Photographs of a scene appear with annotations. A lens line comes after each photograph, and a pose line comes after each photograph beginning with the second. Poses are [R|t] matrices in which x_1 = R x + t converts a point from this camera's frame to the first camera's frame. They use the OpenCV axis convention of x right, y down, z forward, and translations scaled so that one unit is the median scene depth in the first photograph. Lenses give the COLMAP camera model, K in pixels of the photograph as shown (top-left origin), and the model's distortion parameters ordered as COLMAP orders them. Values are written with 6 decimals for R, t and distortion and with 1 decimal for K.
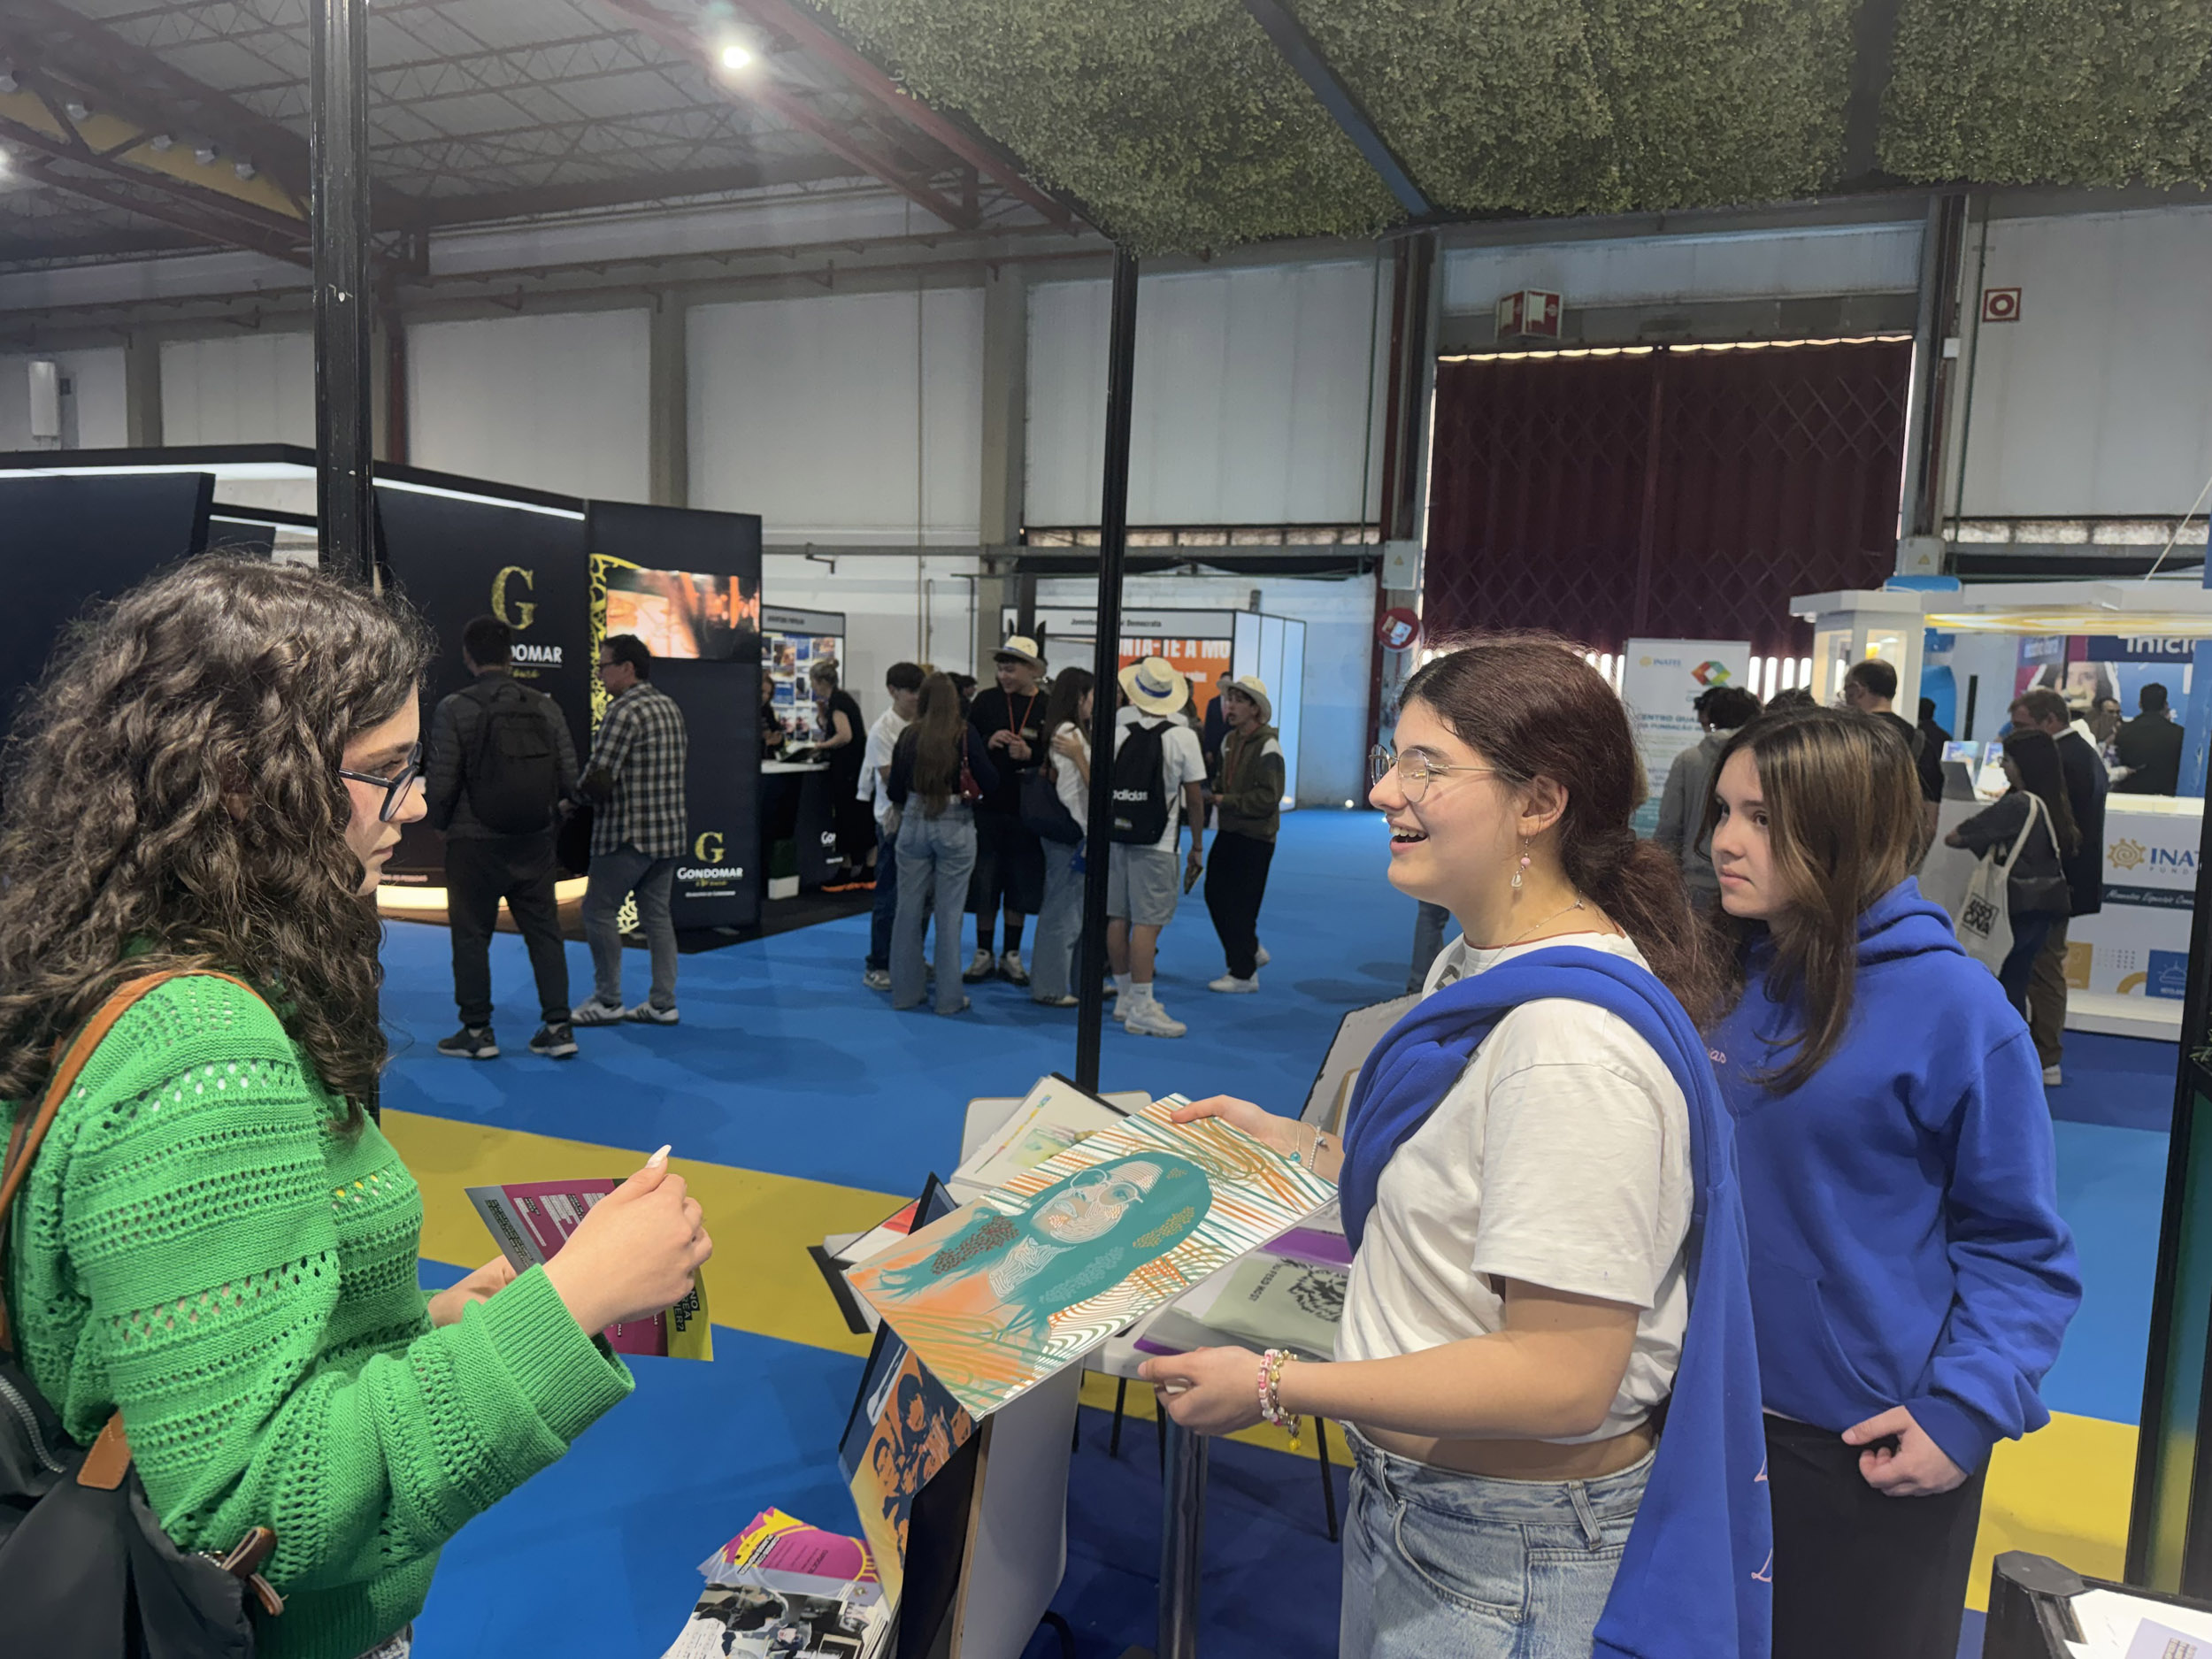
lens RADIAL K [[1553.1, 0, 1099.1], [0, 1553.1, 872.2], [0, 0, 1]] dist [0.038282, -0.047300]
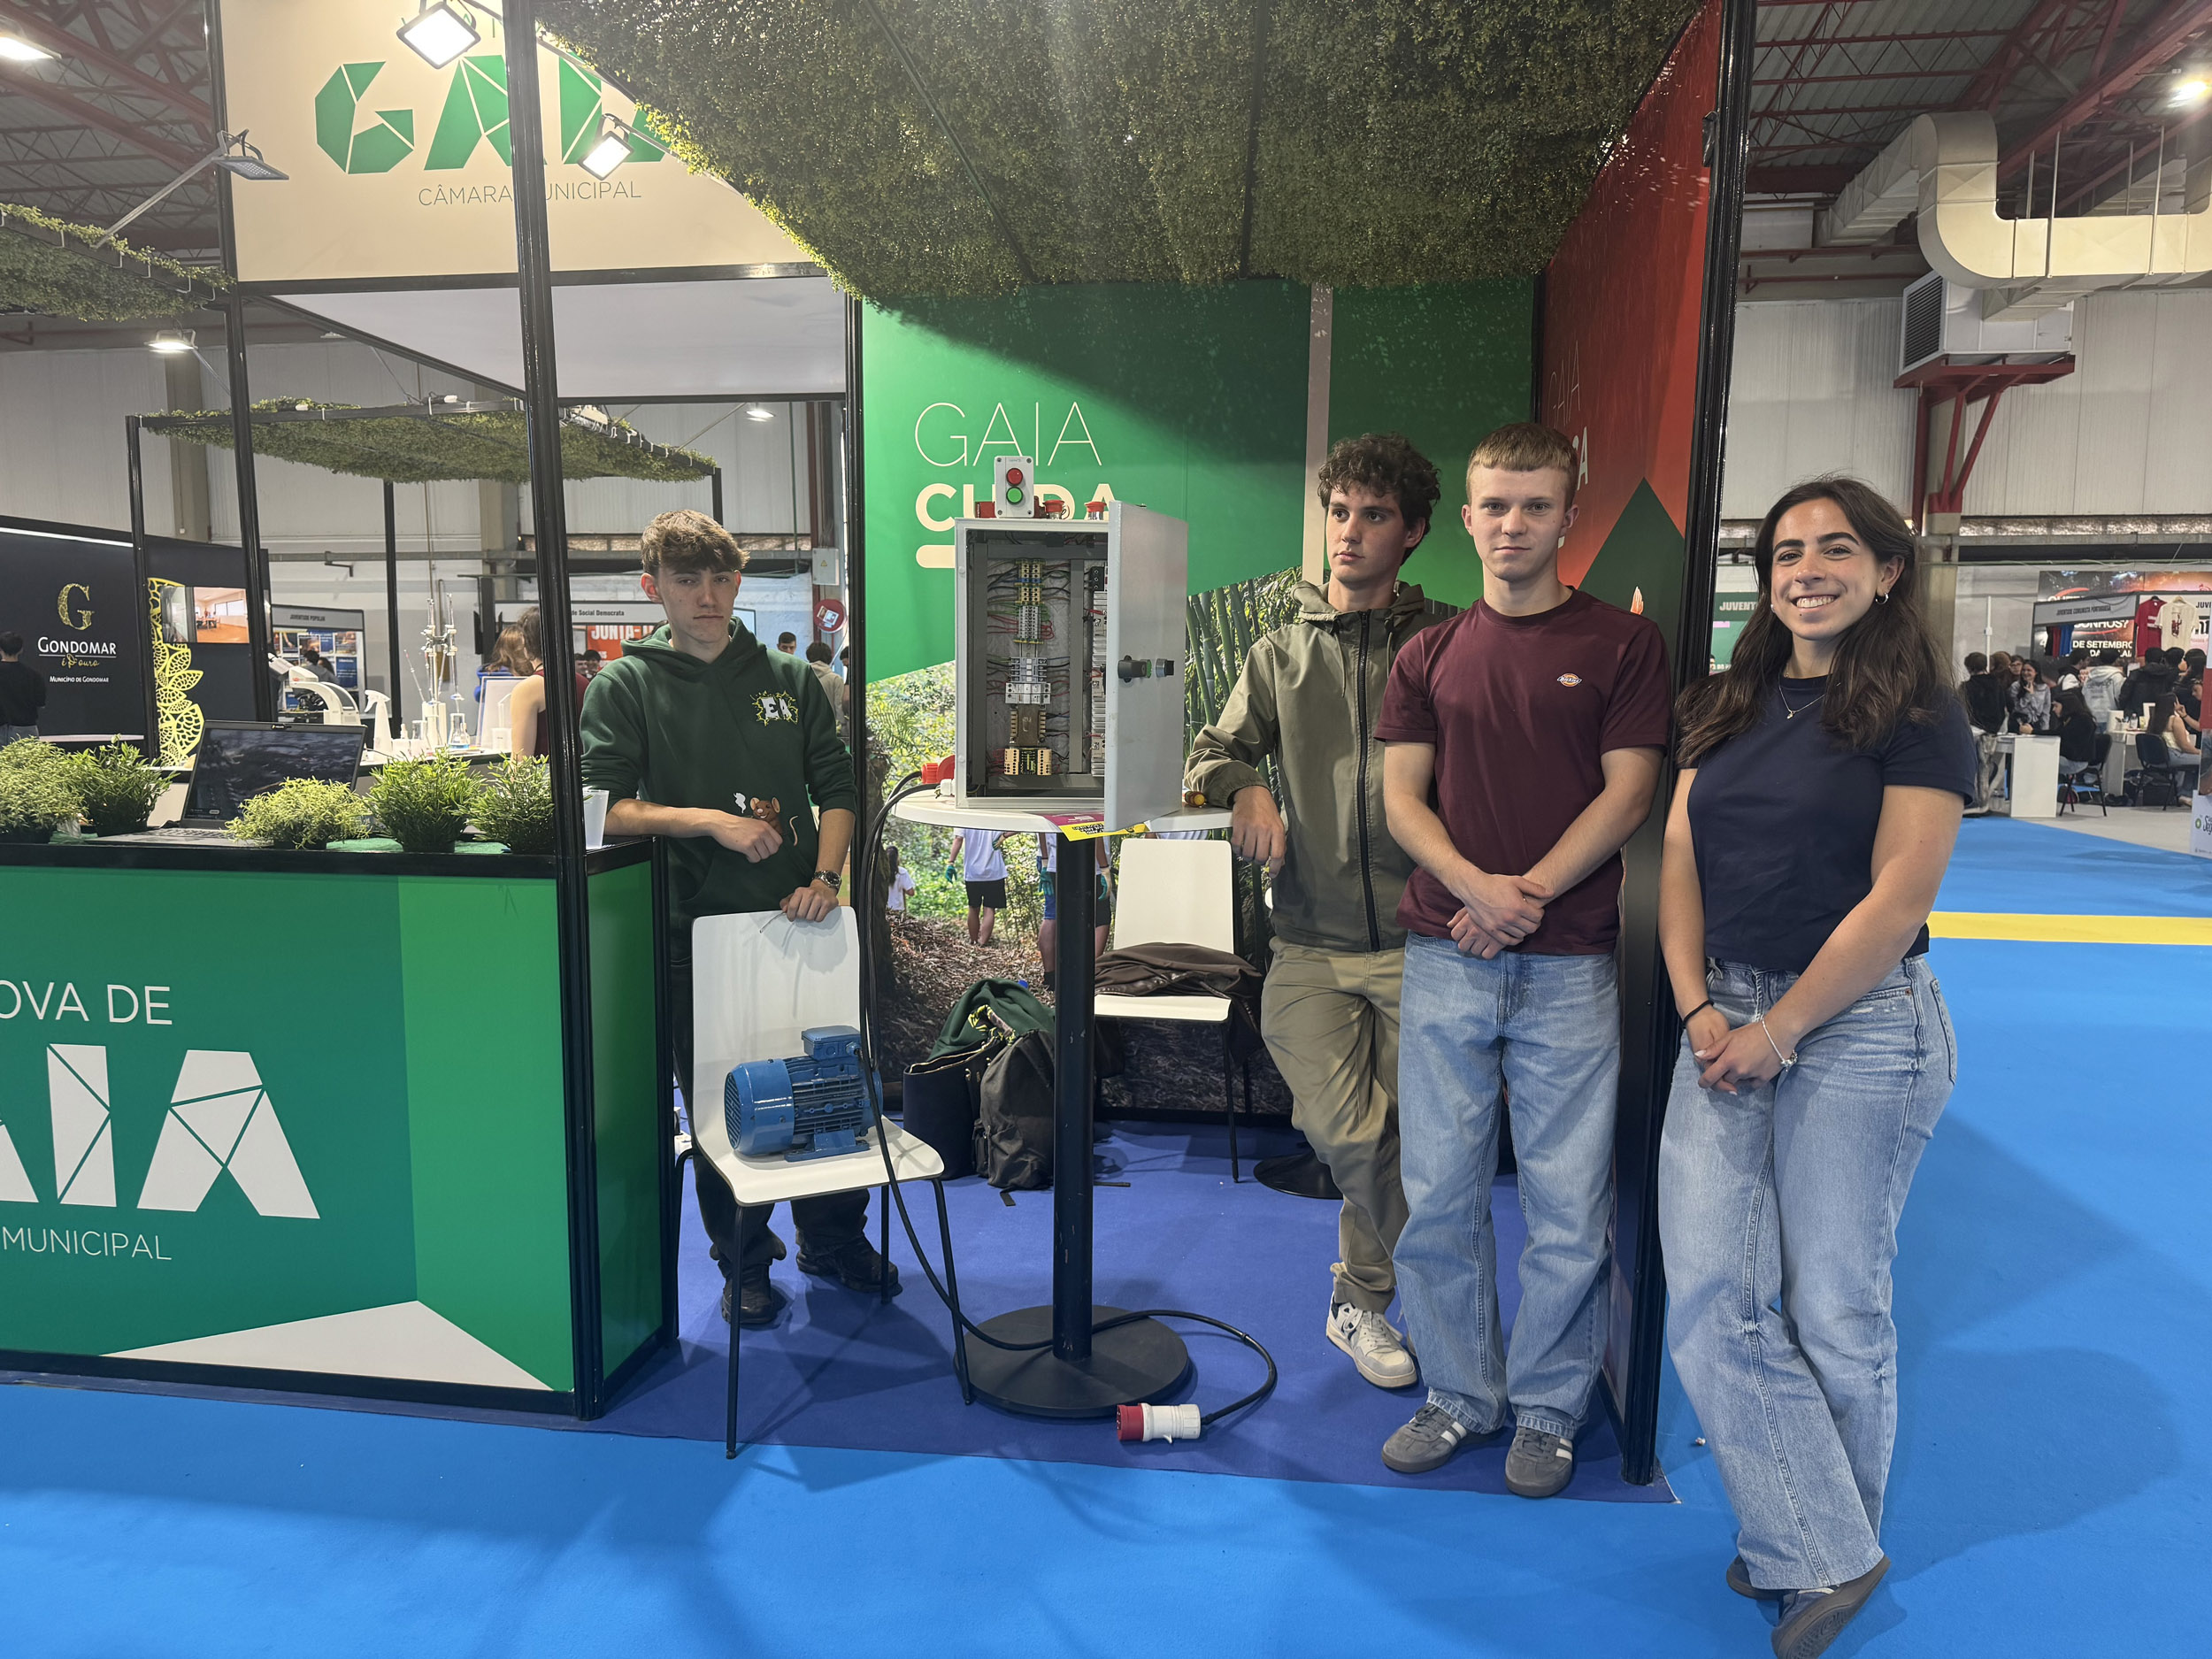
lens RADIAL K [[1553.1, 0, 1118.8], [0, 1553.1, 848.6], [0, 0, 1]] dist [0.038282, -0.047300]
pose [[0.964156, -0.063785, 0.257554, 0.072494], [0.065131, 0.997871, 0.003312, 0.047488], [-0.257217, 0.013581, 0.966258, -0.292319]]
